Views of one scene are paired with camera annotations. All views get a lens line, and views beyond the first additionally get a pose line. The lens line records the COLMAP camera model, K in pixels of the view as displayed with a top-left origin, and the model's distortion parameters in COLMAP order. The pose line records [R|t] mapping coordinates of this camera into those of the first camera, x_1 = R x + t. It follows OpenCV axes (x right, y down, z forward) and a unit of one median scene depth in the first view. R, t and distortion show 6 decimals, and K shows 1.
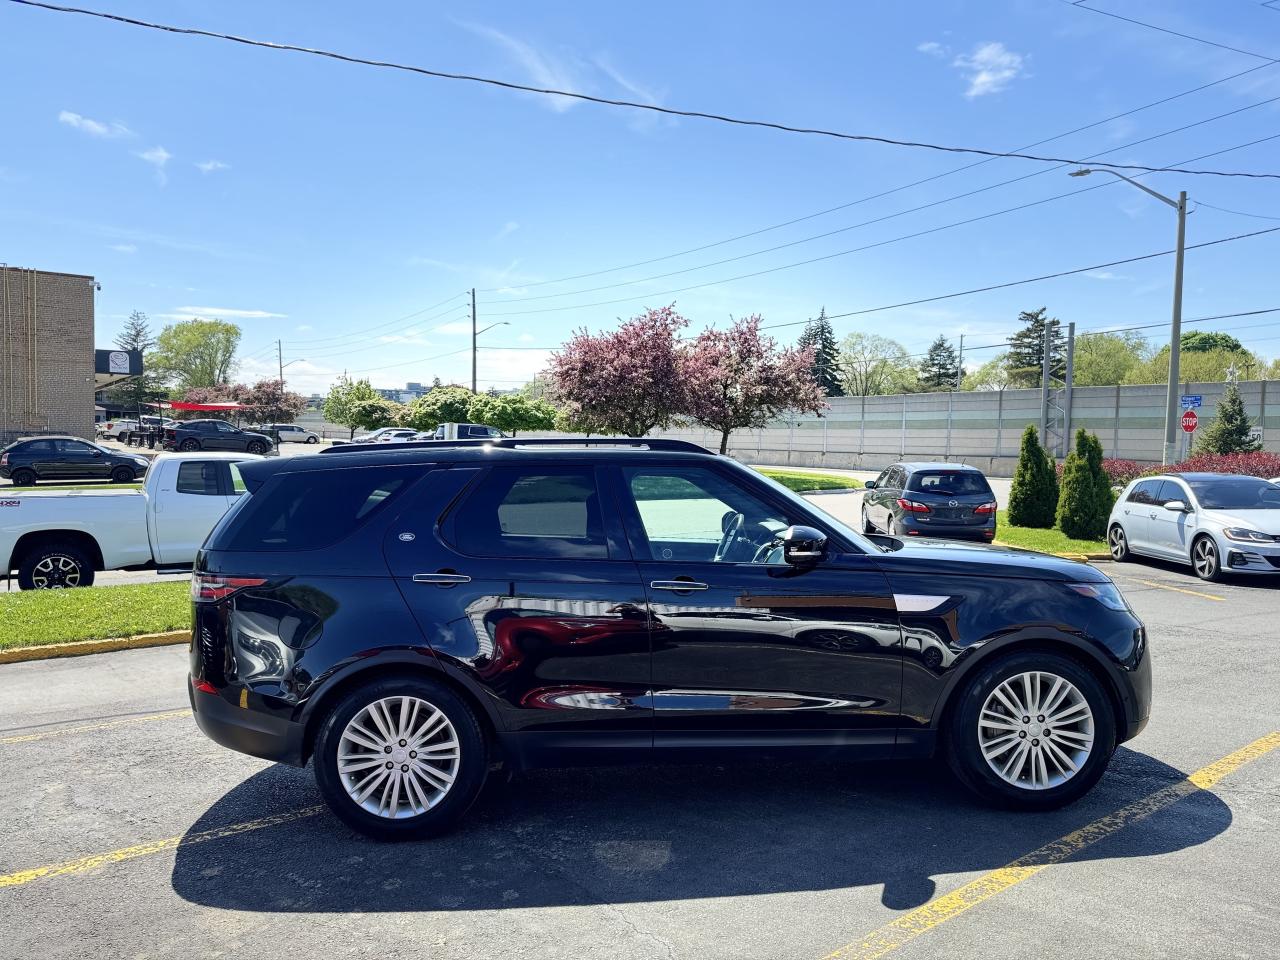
lens RADIAL K [[904.7, 0, 639.4], [0, 904.7, 479.8], [0, 0, 1]] dist [0.051539, -0.061617]
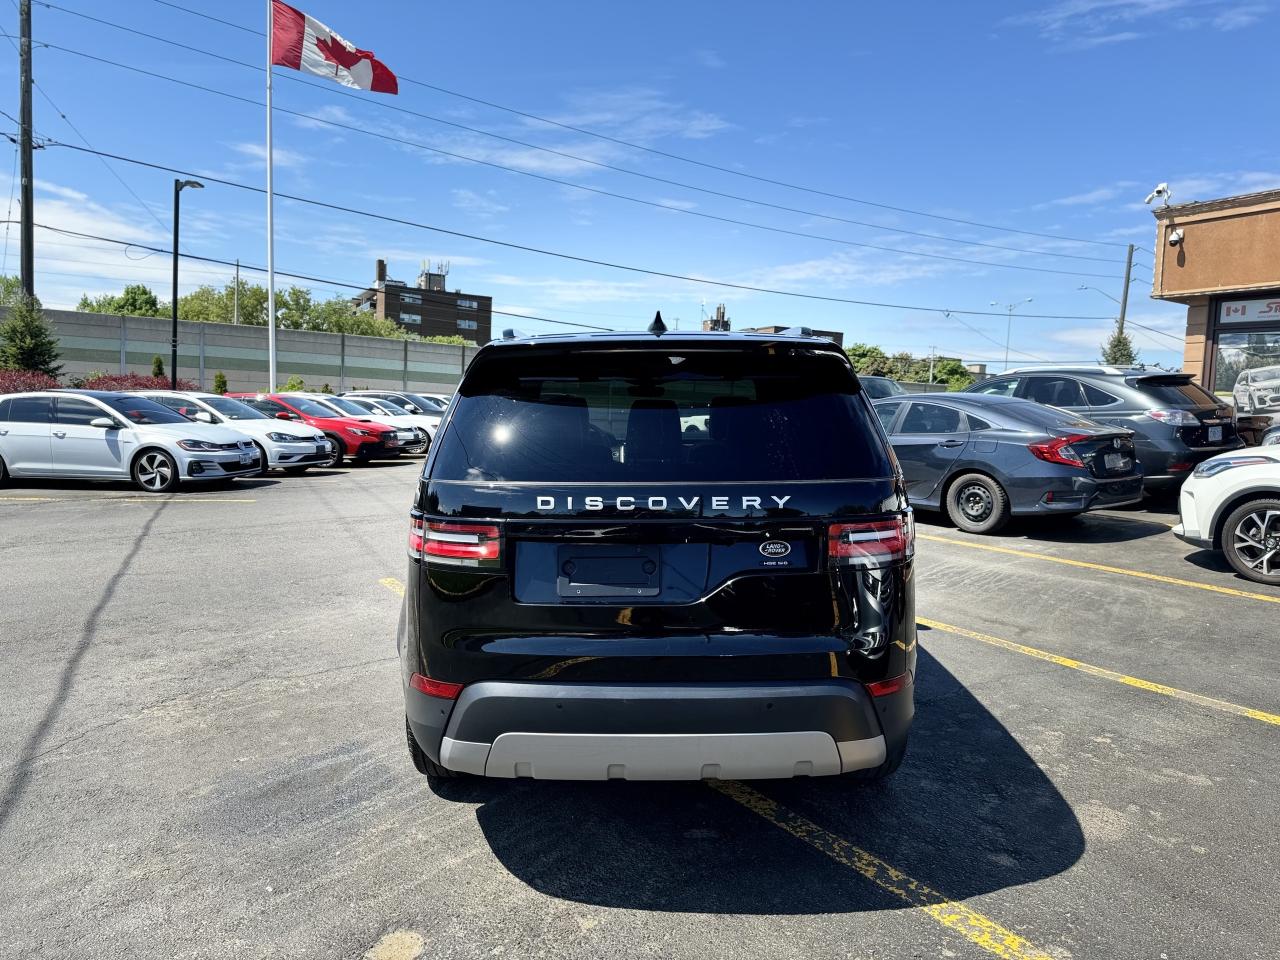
lens RADIAL K [[904.7, 0, 639.4], [0, 904.7, 479.8], [0, 0, 1]] dist [0.051539, -0.061617]
pose [[0.035961, -0.087007, 0.995558, -0.158921], [0.006118, 0.996203, 0.086842, 0.003486], [-0.999334, 0.002968, 0.036357, 0.164749]]
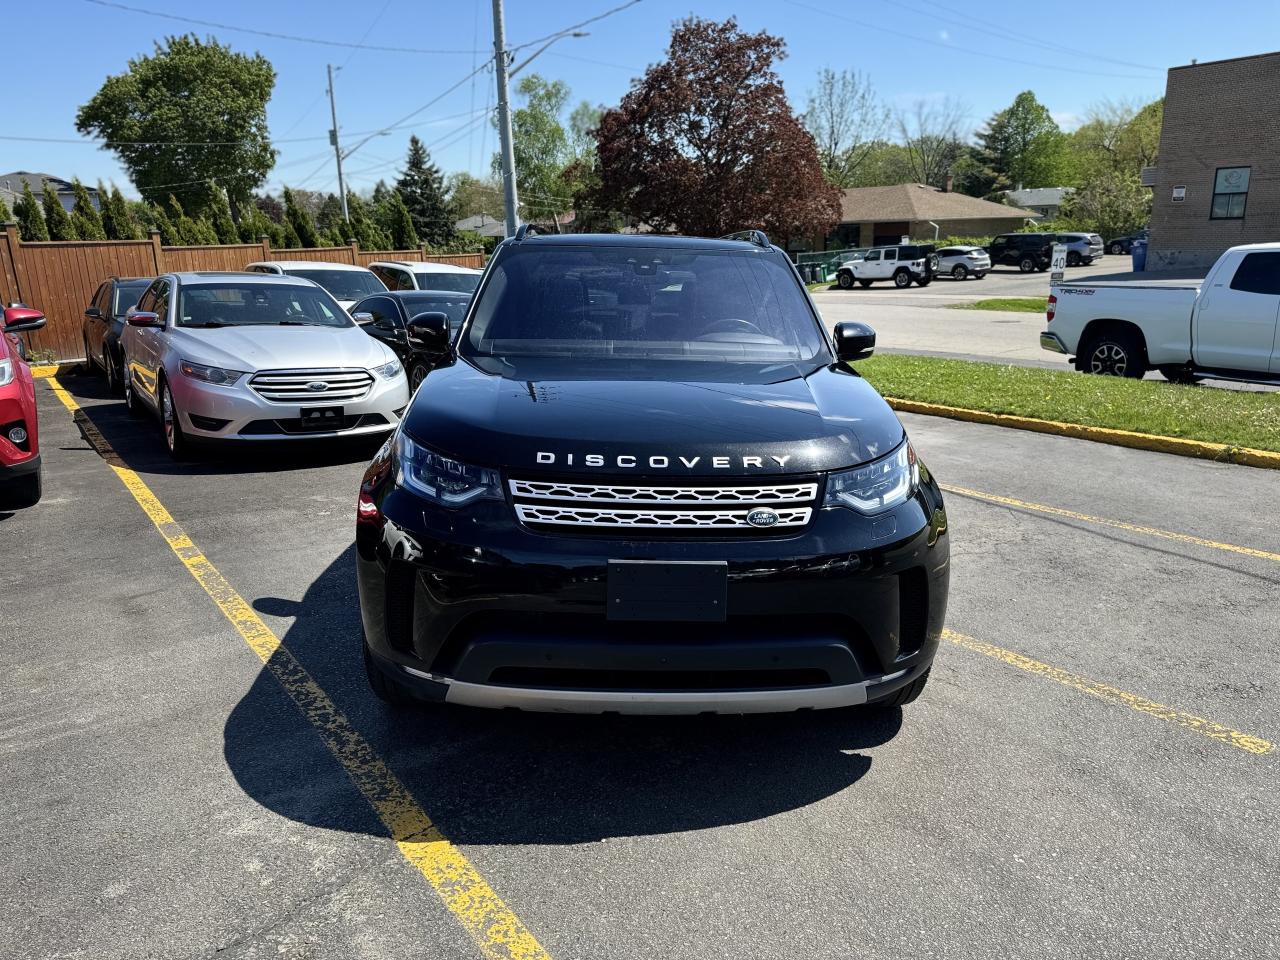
lens RADIAL K [[904.7, 0, 639.4], [0, 904.7, 479.8], [0, 0, 1]] dist [0.051539, -0.061617]
pose [[-0.015442, 0.235848, -0.971667, 0.163879], [-0.022263, 0.971461, 0.236152, -0.001011], [0.999633, 0.025279, -0.009751, 0.171286]]
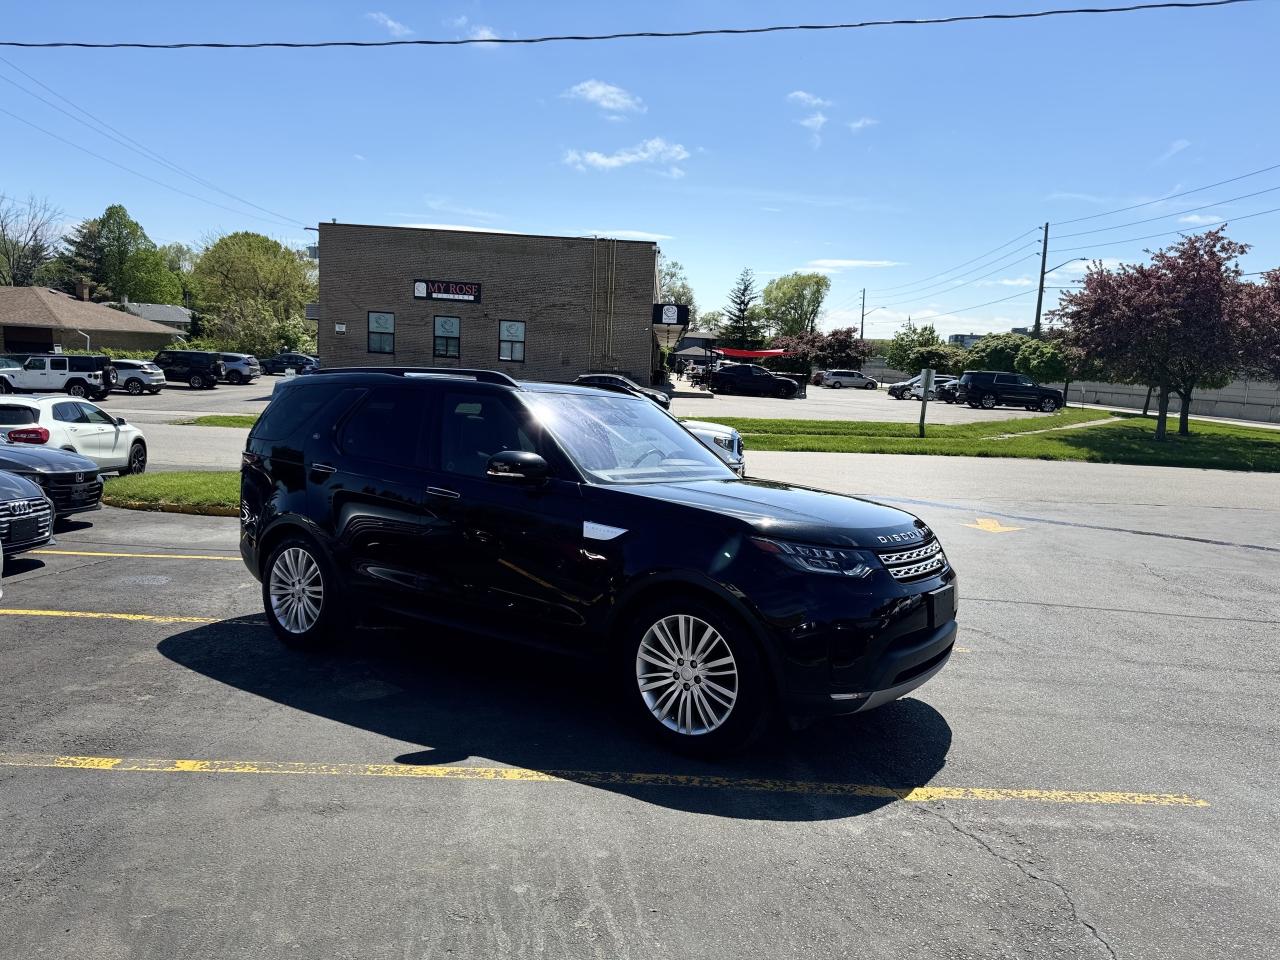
lens RADIAL K [[904.7, 0, 639.4], [0, 904.7, 479.8], [0, 0, 1]] dist [0.051539, -0.061617]
pose [[0.791626, 0.093058, -0.603878, 0.135166], [-0.058633, 0.995342, 0.076521, -0.000685], [0.608186, -0.025169, 0.793395, 0.028485]]
